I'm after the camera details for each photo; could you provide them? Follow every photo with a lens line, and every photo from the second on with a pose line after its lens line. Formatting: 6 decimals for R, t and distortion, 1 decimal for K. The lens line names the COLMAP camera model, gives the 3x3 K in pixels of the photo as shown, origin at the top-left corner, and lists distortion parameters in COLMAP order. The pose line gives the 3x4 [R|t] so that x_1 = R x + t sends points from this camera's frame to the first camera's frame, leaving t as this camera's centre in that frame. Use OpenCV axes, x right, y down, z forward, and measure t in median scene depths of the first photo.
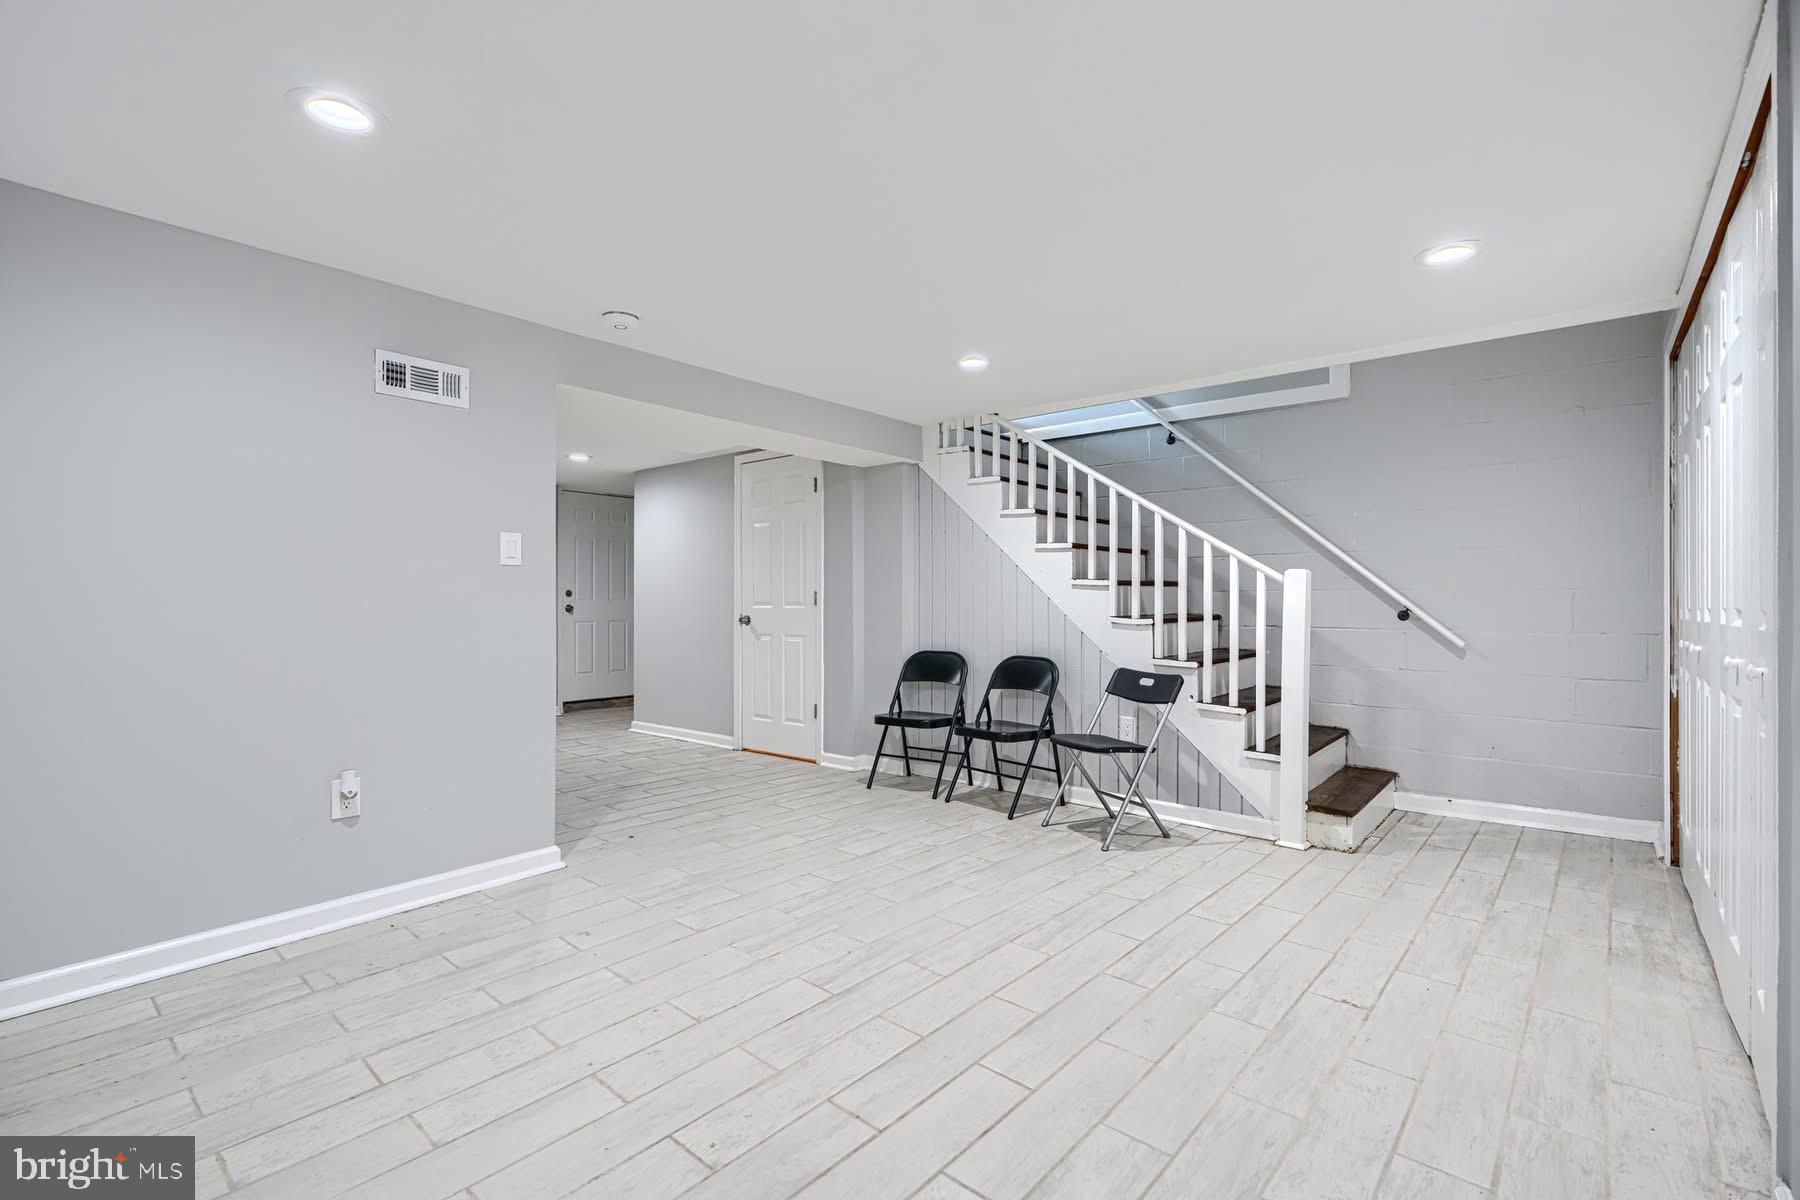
lens RADIAL K [[822.8, 0, 897.9], [0, 822.8, 601.9], [0, 0, 1]] dist [0.002899, 0.000617]
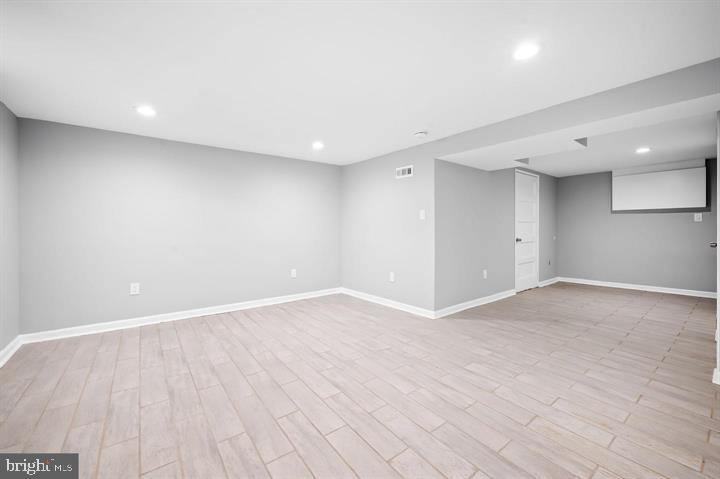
lens RADIAL K [[293.0, 0, 359.5], [0, 293.0, 234.9], [0, 0, 1]] dist [-0.001041, -0.000016]
pose [[-0.212916, 0.022256, -0.976817, 0.727980], [0.003833, 0.999752, 0.021943, -0.012503], [0.977063, 0.000928, -0.212948, 1.013287]]
